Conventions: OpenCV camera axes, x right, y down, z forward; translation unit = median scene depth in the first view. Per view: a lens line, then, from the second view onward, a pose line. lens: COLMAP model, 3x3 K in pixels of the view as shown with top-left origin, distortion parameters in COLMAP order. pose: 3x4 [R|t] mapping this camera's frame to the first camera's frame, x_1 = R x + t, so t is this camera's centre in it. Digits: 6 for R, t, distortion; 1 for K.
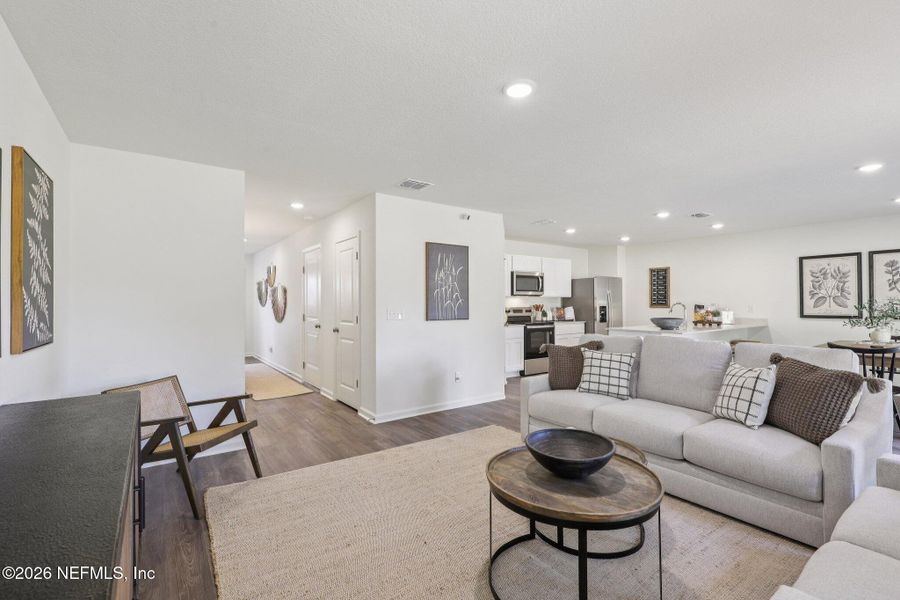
lens RADIAL K [[418.6, 0, 448.1], [0, 418.6, 302.7], [0, 0, 1]] dist [-0.001155, -0.000122]
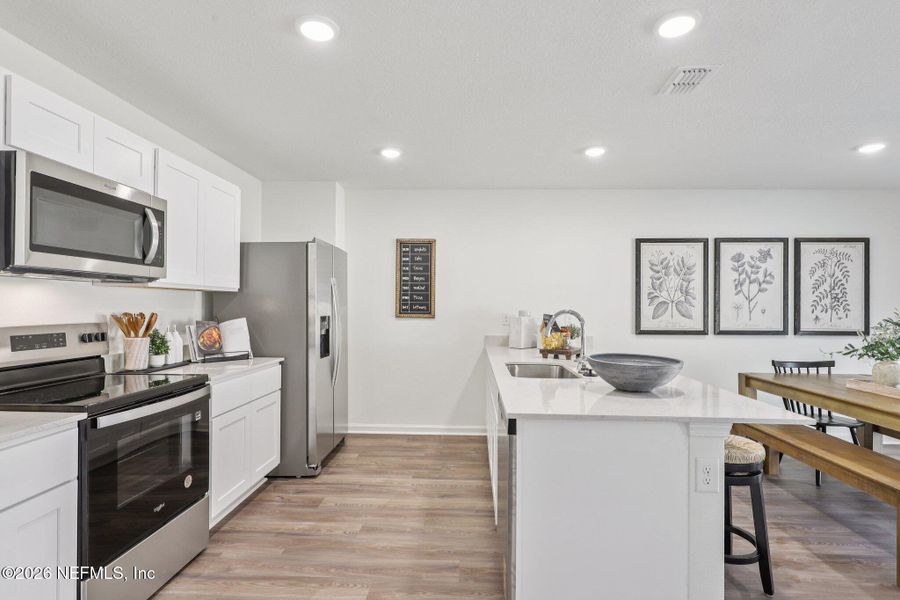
lens RADIAL K [[448.1, 0, 449.8], [0, 448.1, 304.8], [0, 0, 1]] dist [0.011452, -0.000312]
pose [[0.615093, 0.011200, 0.788375, 0.132558], [-0.011252, 0.999922, -0.005426, -0.002076], [-0.788374, -0.005534, 0.615171, 0.811477]]
